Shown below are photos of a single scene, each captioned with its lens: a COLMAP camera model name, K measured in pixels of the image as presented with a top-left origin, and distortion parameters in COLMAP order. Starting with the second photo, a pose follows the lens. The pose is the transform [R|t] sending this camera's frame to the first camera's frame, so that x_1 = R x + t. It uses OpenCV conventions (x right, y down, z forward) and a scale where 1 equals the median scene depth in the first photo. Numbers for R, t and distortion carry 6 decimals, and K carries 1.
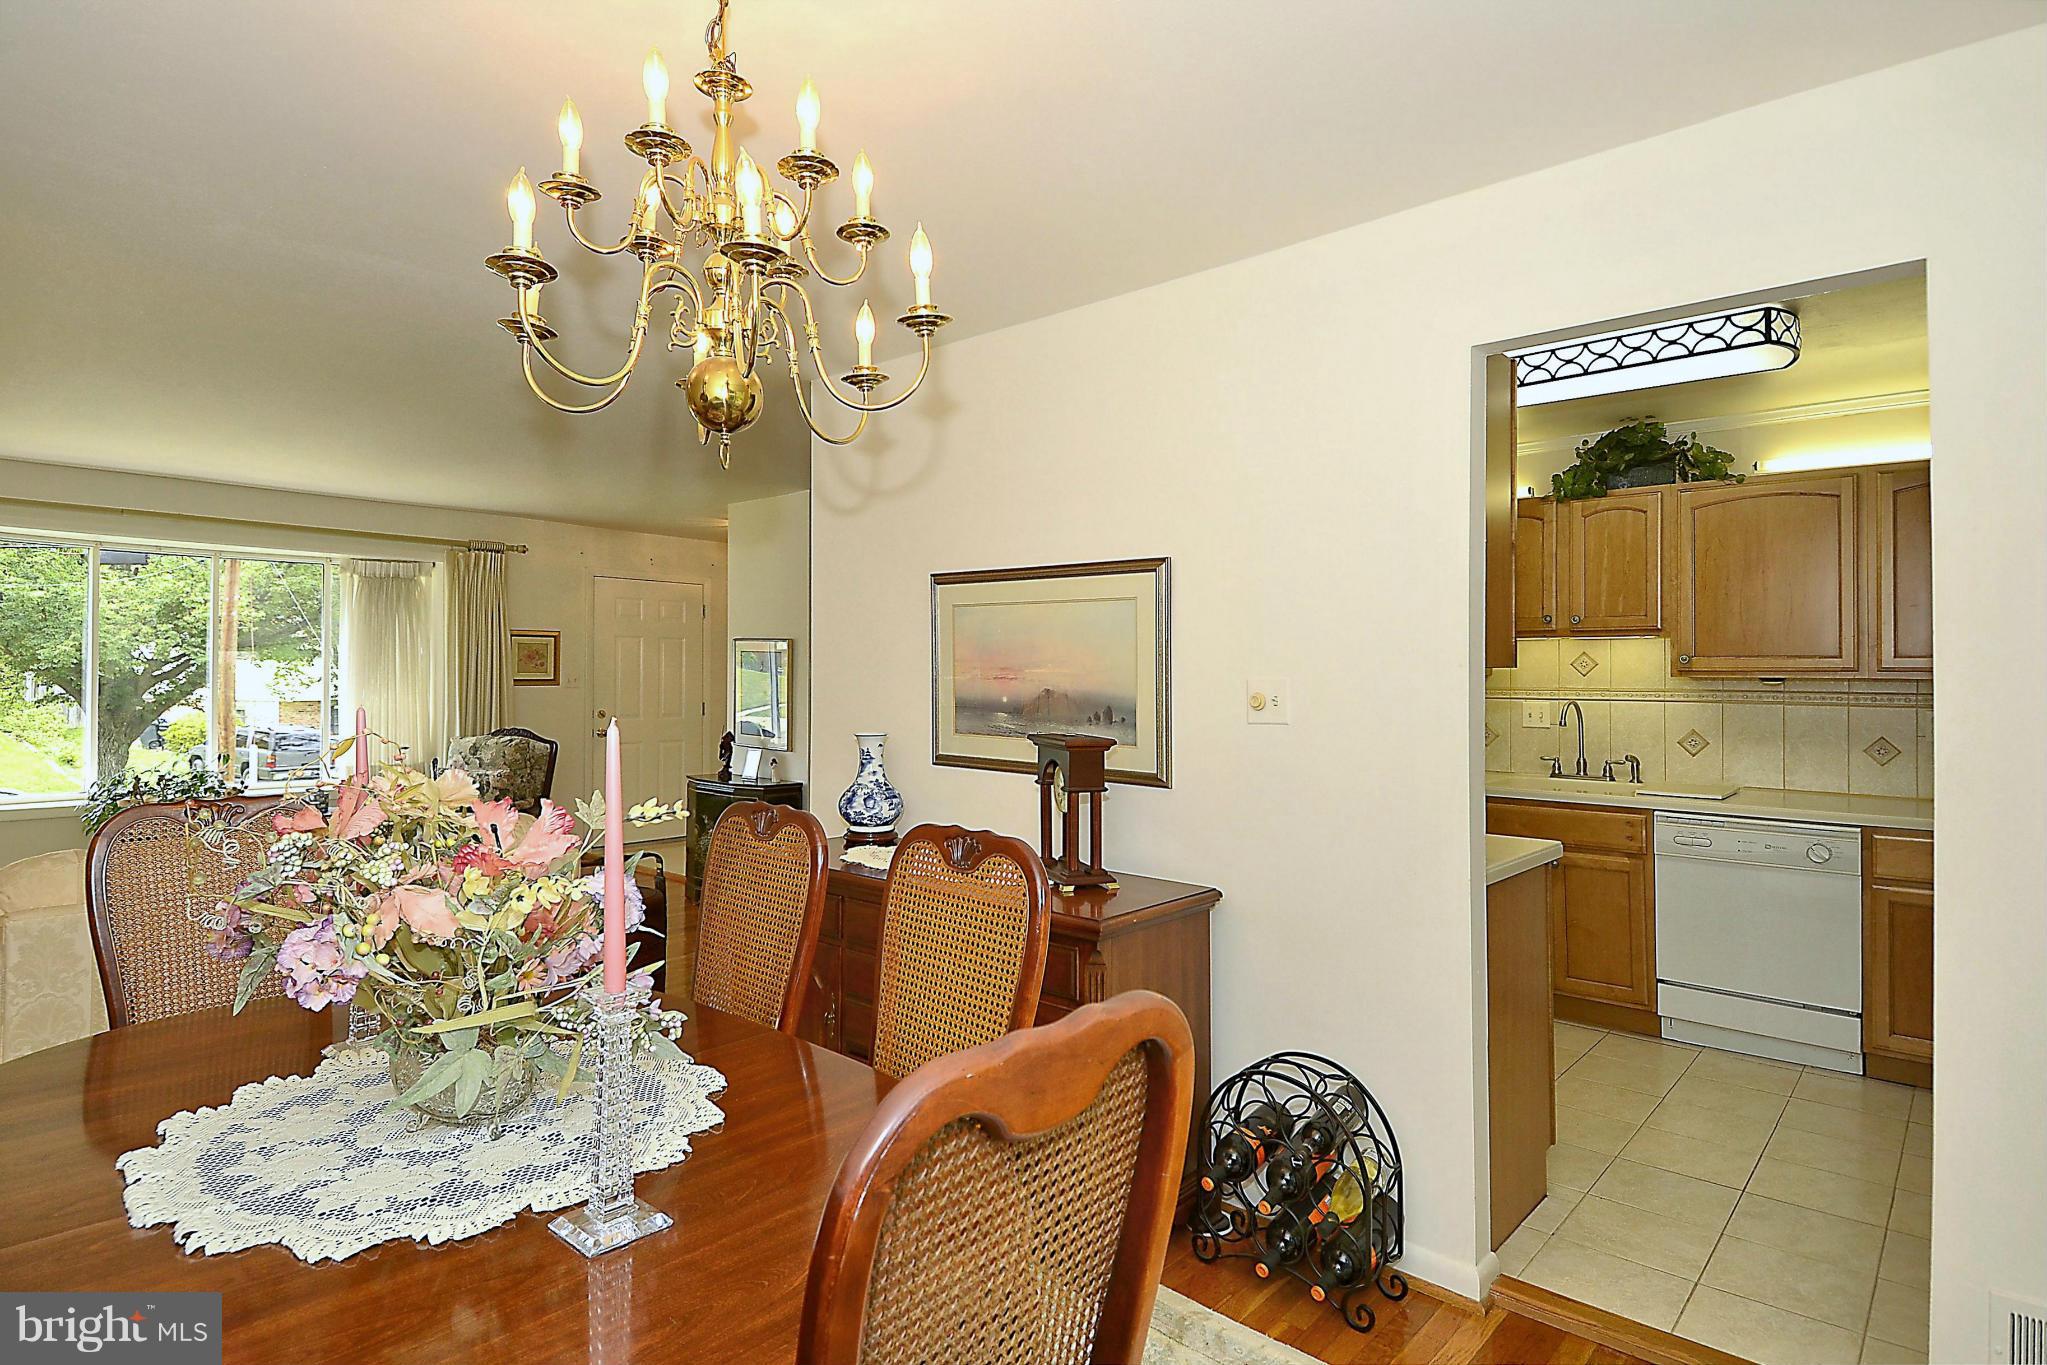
lens RADIAL K [[1100.9, 0, 1023.5], [0, 1100.9, 682.5], [0, 0, 1]] dist [0.063018, 0.000152]
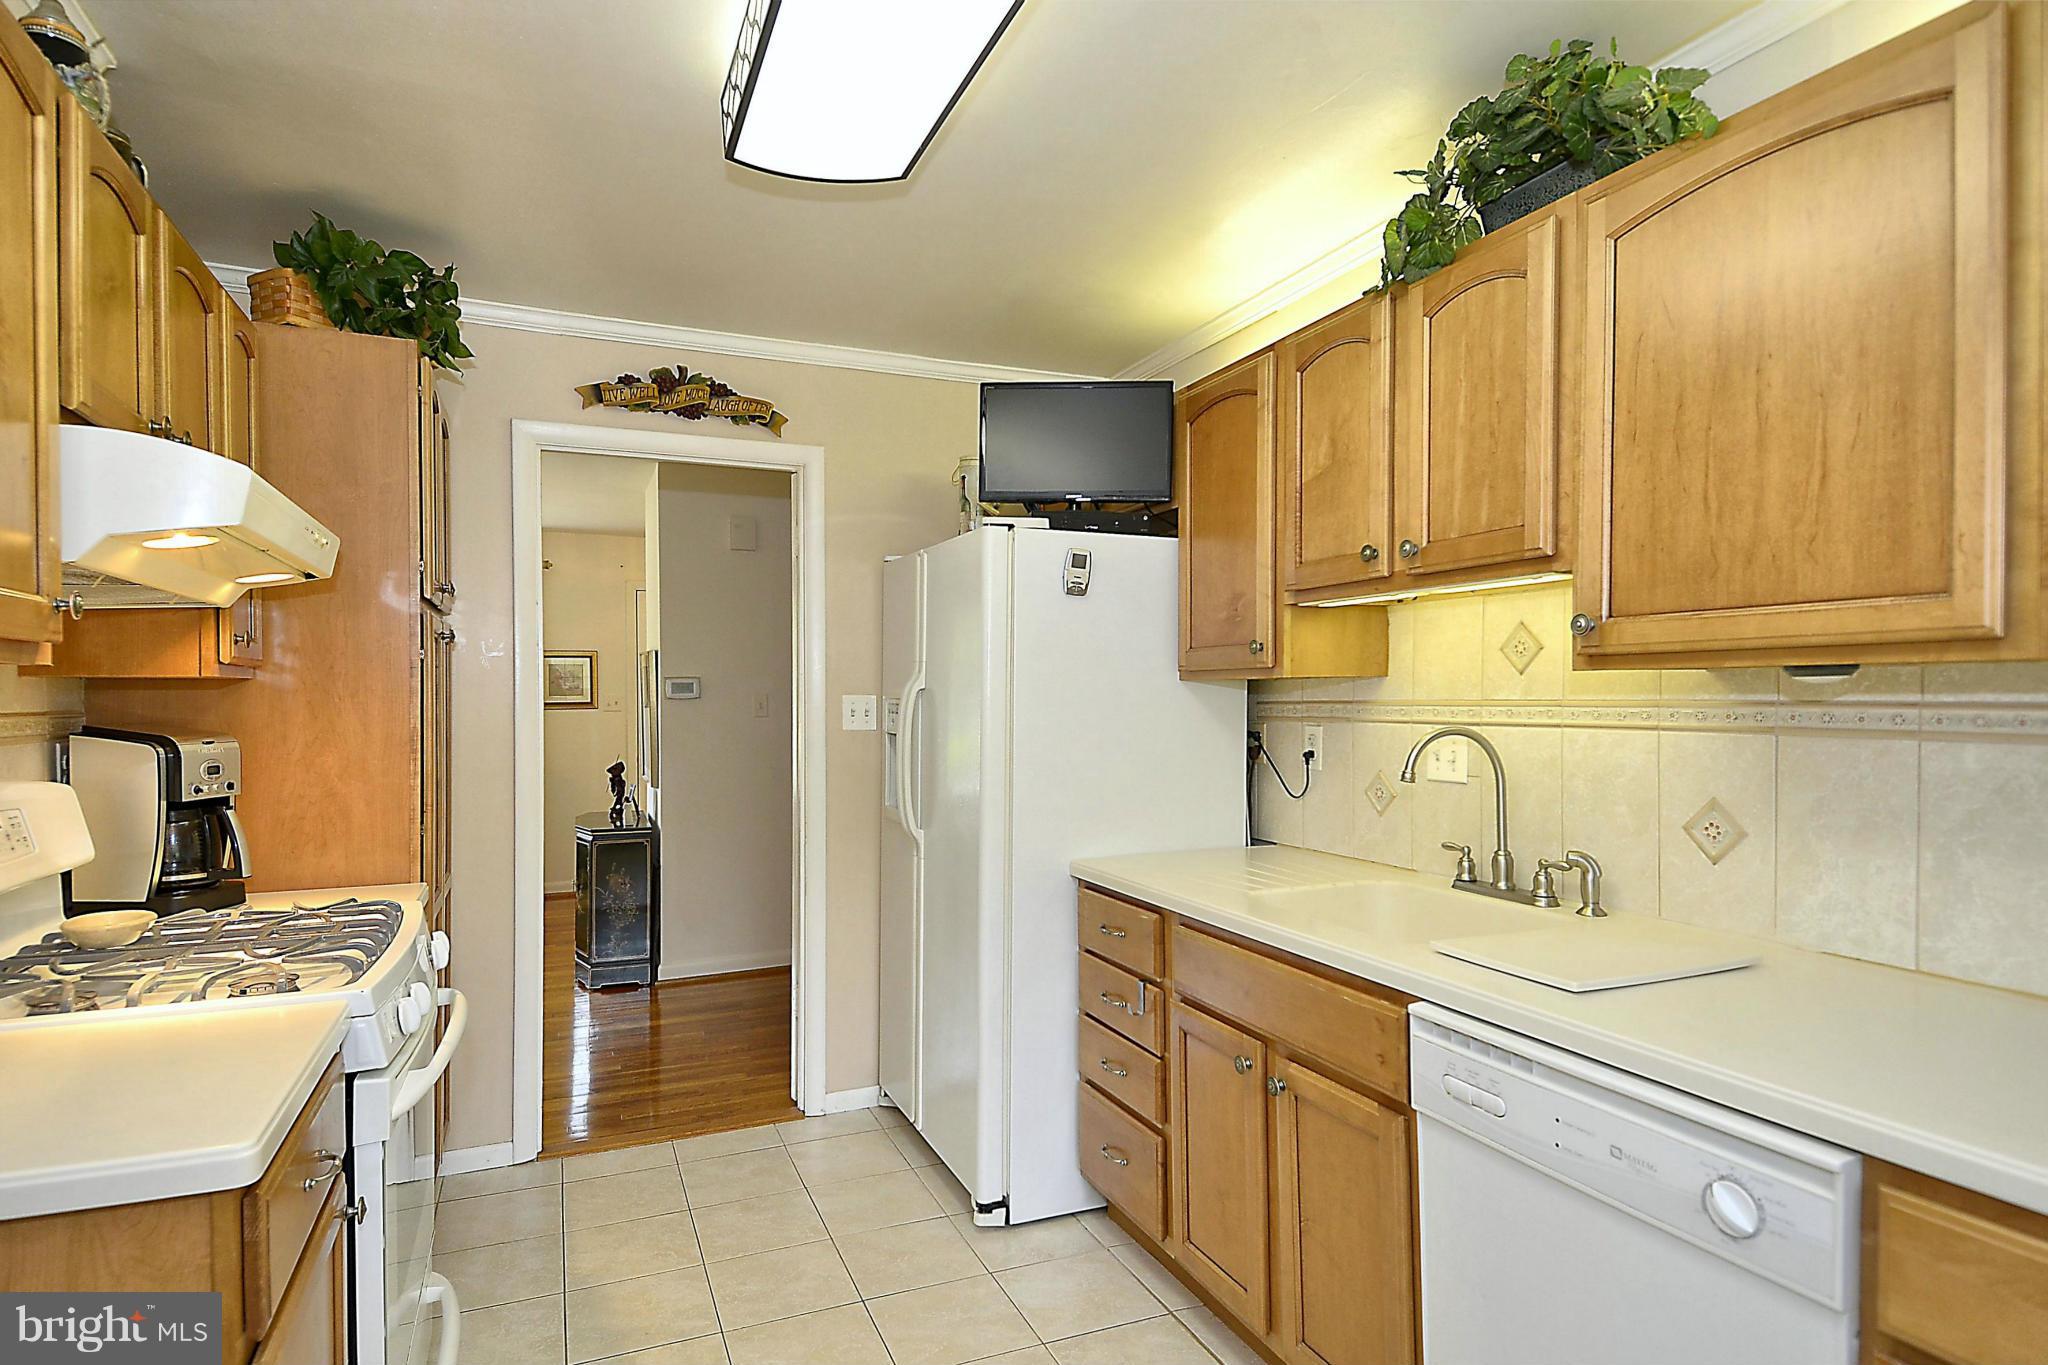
lens RADIAL K [[1056.1, 0, 1016.4], [0, 1056.1, 738.0], [0, 0, 1]] dist [0.003016, 0.000486]
pose [[0.903404, 0.009710, -0.428680, 0.552642], [0.000881, 0.999699, 0.024499, 0.009698], [0.428789, -0.022510, 0.903124, 0.560824]]
